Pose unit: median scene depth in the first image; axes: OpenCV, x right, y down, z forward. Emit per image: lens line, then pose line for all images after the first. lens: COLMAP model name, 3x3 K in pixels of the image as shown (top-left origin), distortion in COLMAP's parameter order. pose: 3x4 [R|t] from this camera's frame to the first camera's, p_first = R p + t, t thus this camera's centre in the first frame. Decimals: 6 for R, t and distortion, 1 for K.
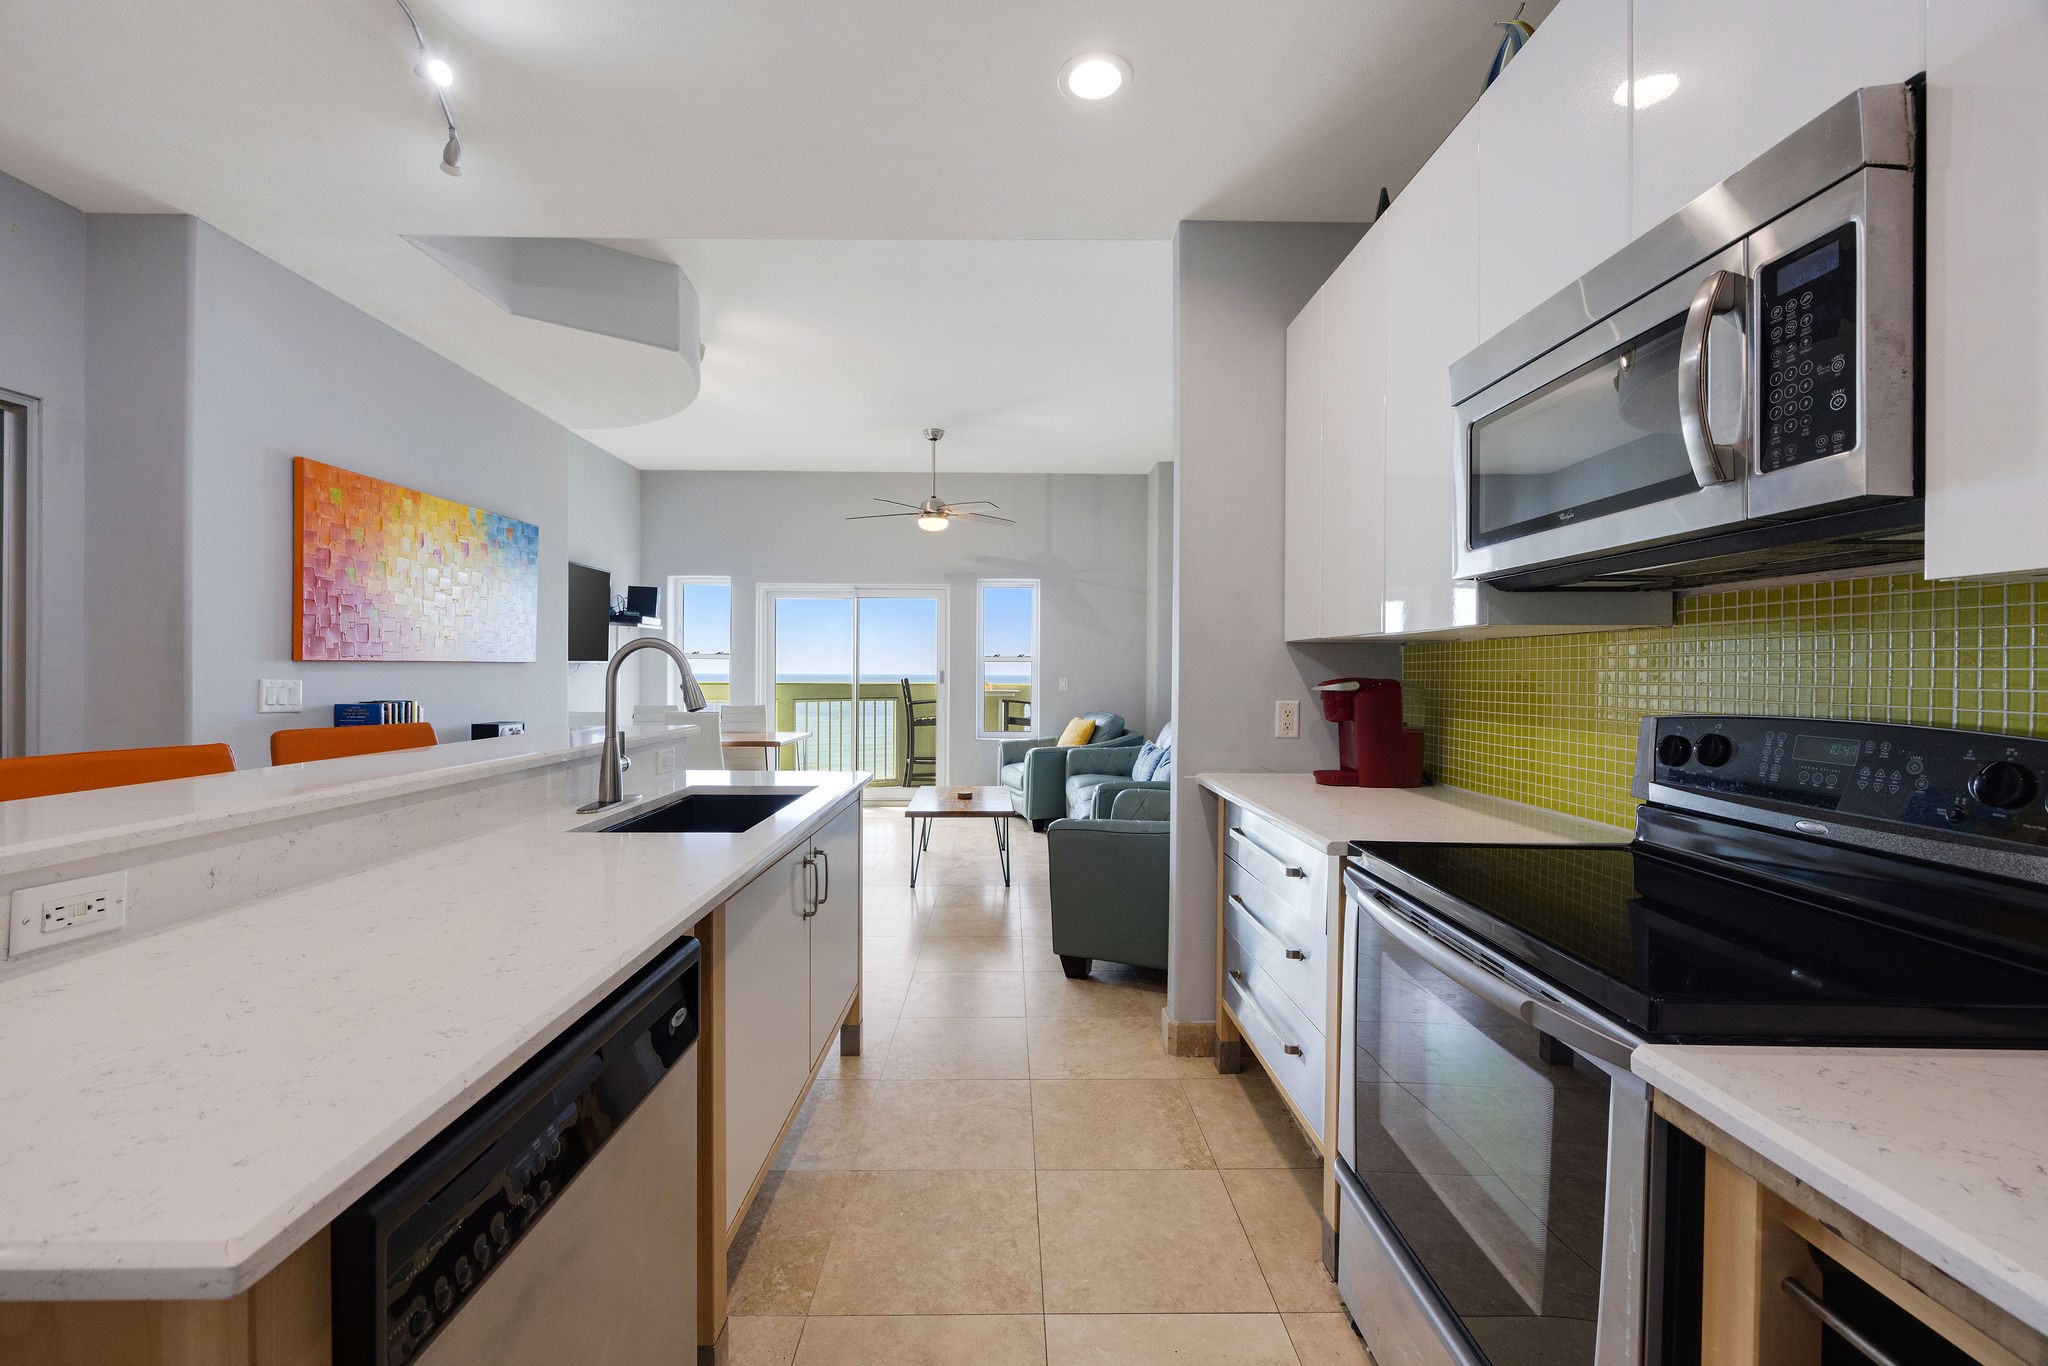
lens RADIAL K [[825.8, 0, 1023.7], [0, 825.8, 681.2], [0, 0, 1]] dist [-0.006371, 0.002206]
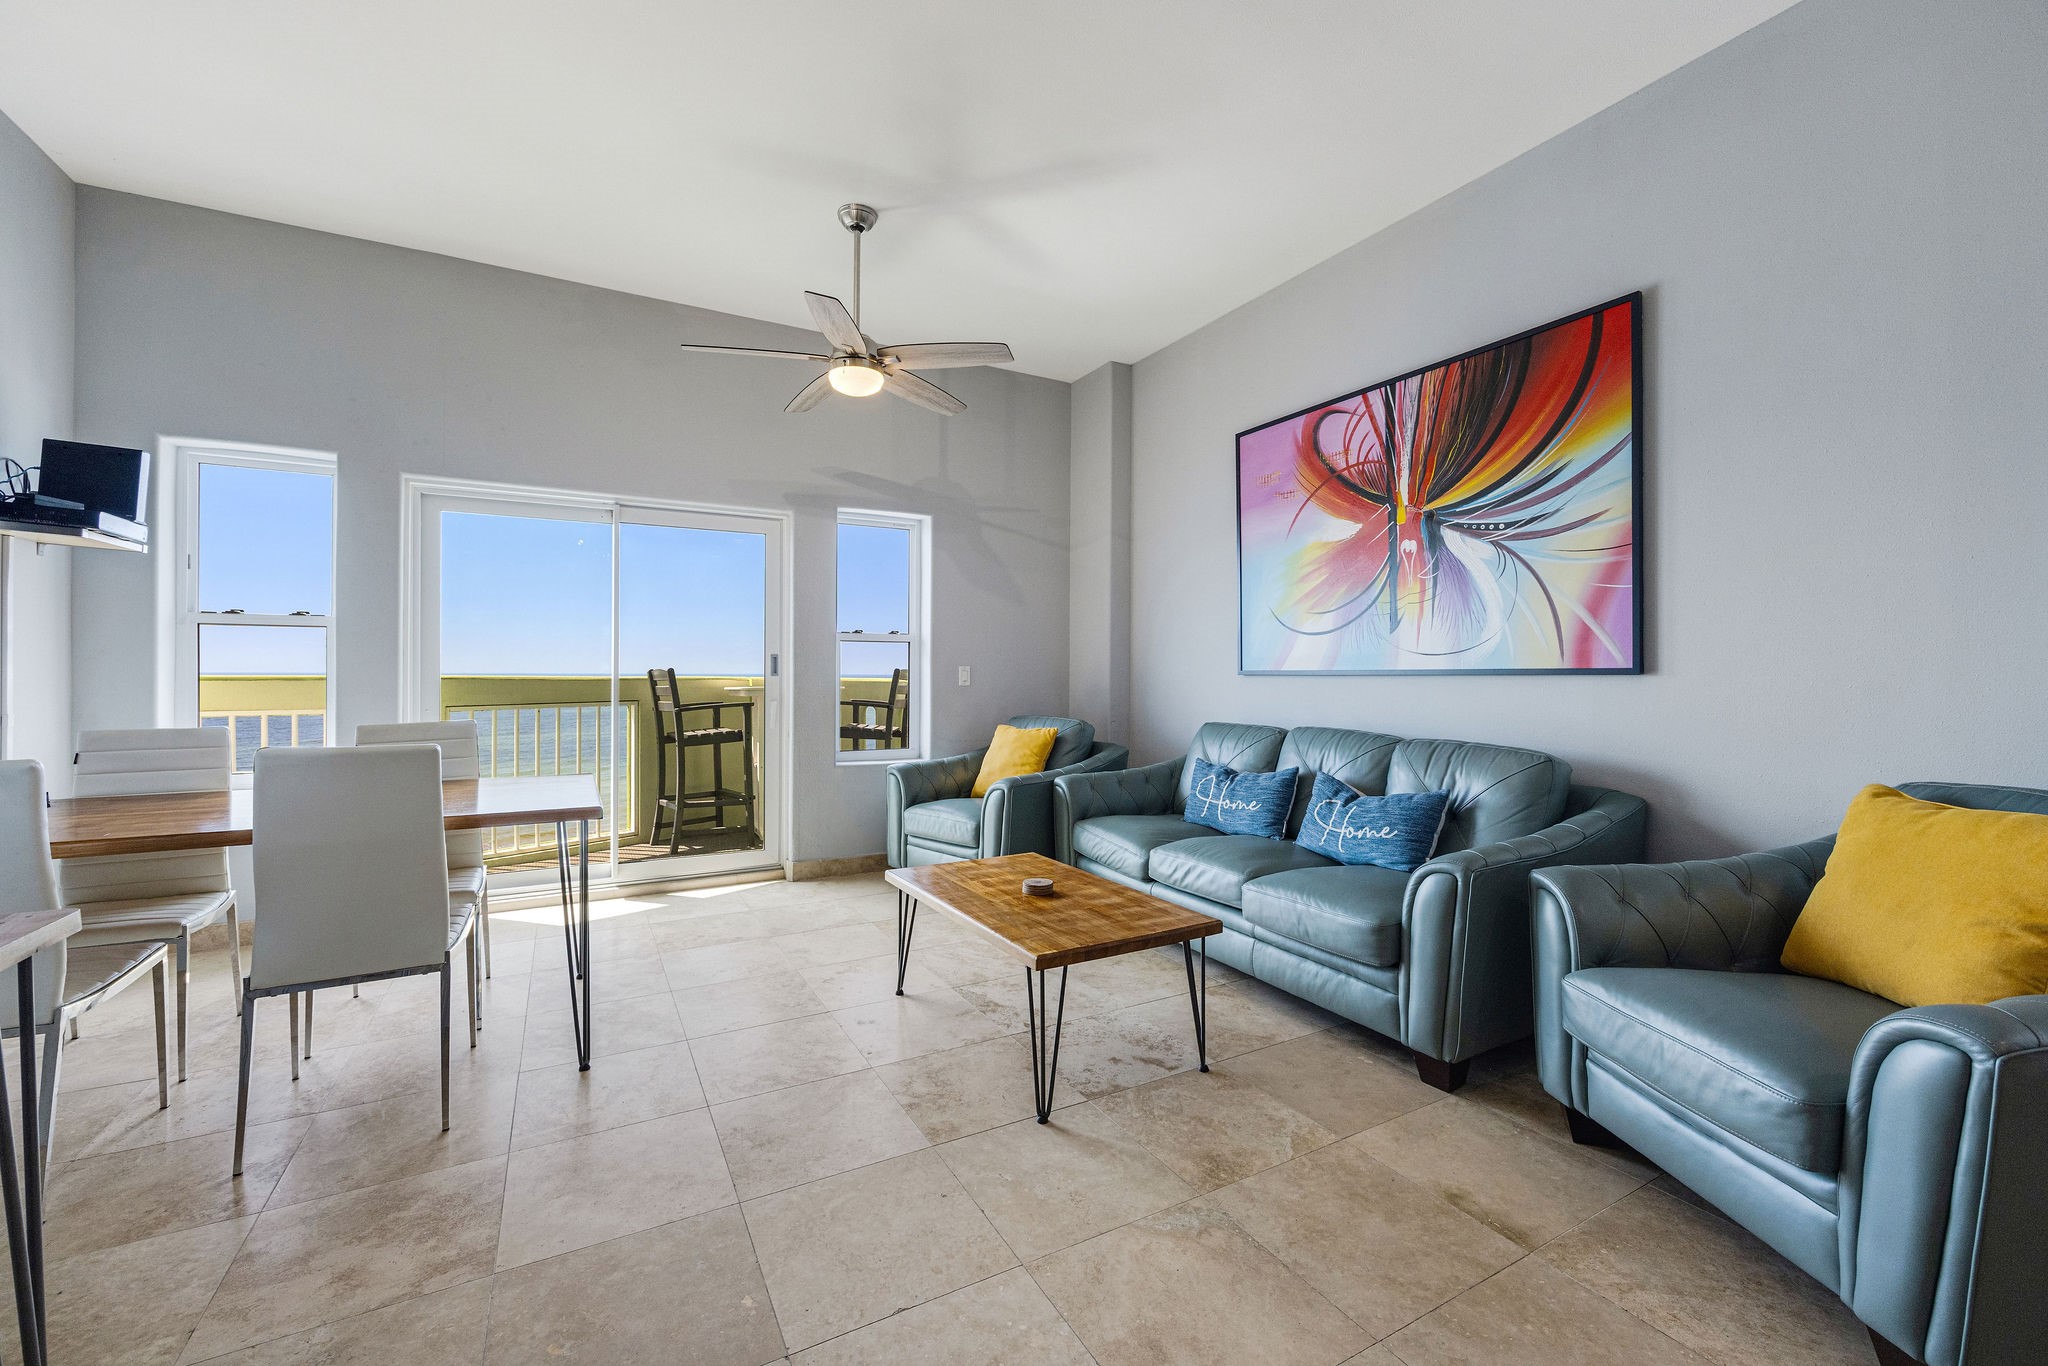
lens RADIAL K [[825.8, 0, 1011.9], [0, 825.8, 676.8], [0, 0, 1]] dist [-0.006371, 0.002206]
pose [[0.888895, -0.003590, 0.458097, -0.488521], [0.005327, 0.999983, -0.002501, 0.012935], [-0.458080, 0.004664, 0.888899, 0.851779]]
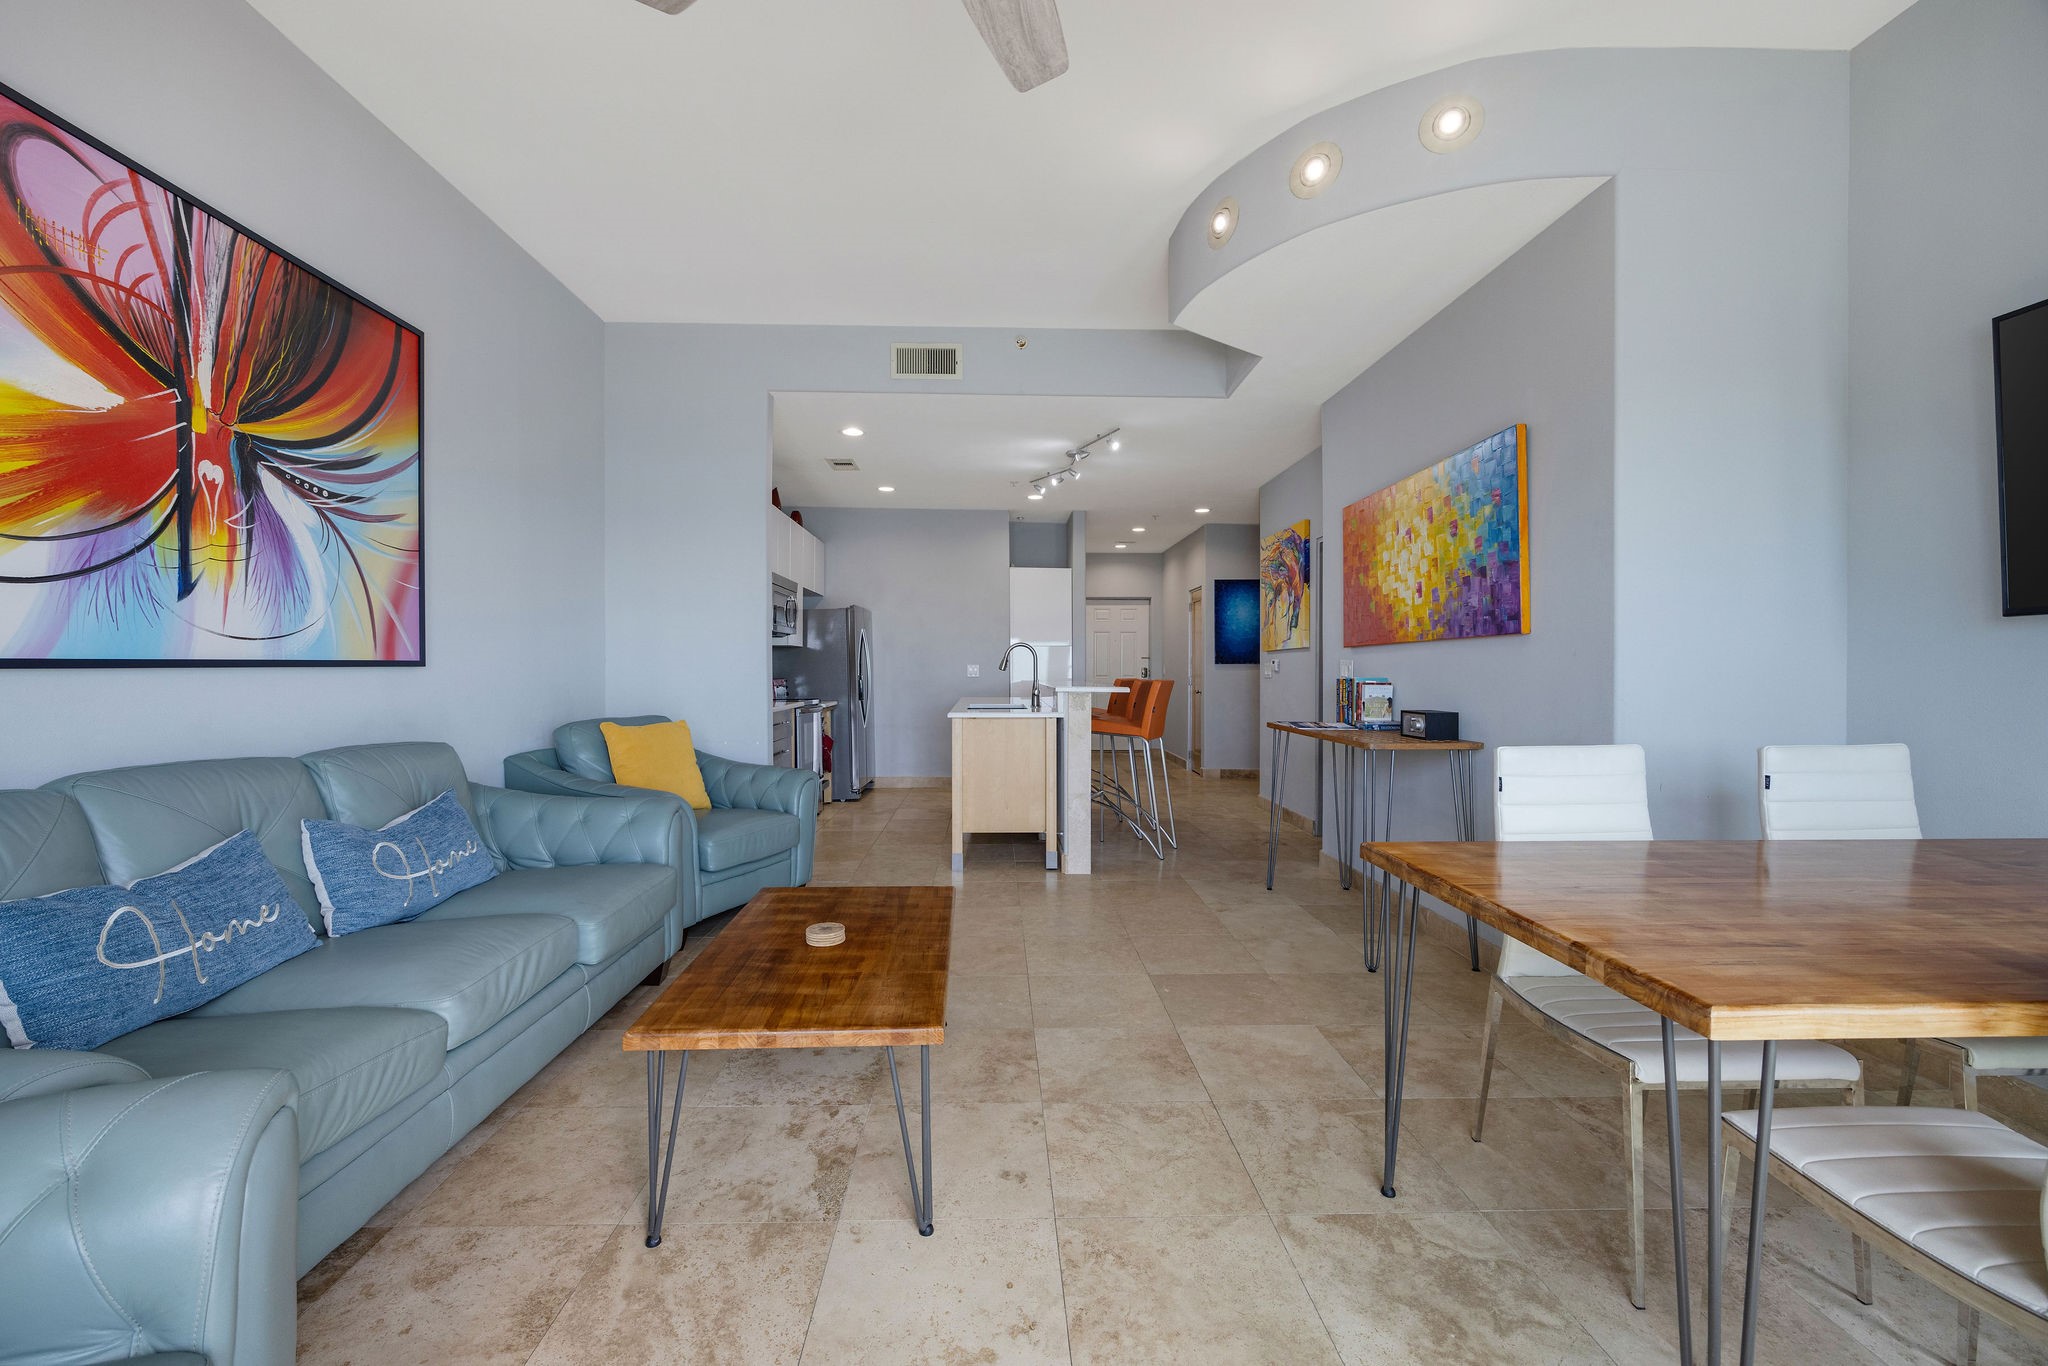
lens RADIAL K [[825.8, 0, 1012.7], [0, 825.8, 680.7], [0, 0, 1]] dist [-0.006371, 0.002206]
pose [[-0.999970, -0.006180, -0.004631, -0.244786], [-0.006296, 0.999656, 0.025447, 0.000882], [0.004472, 0.025475, -0.999665, 2.166430]]
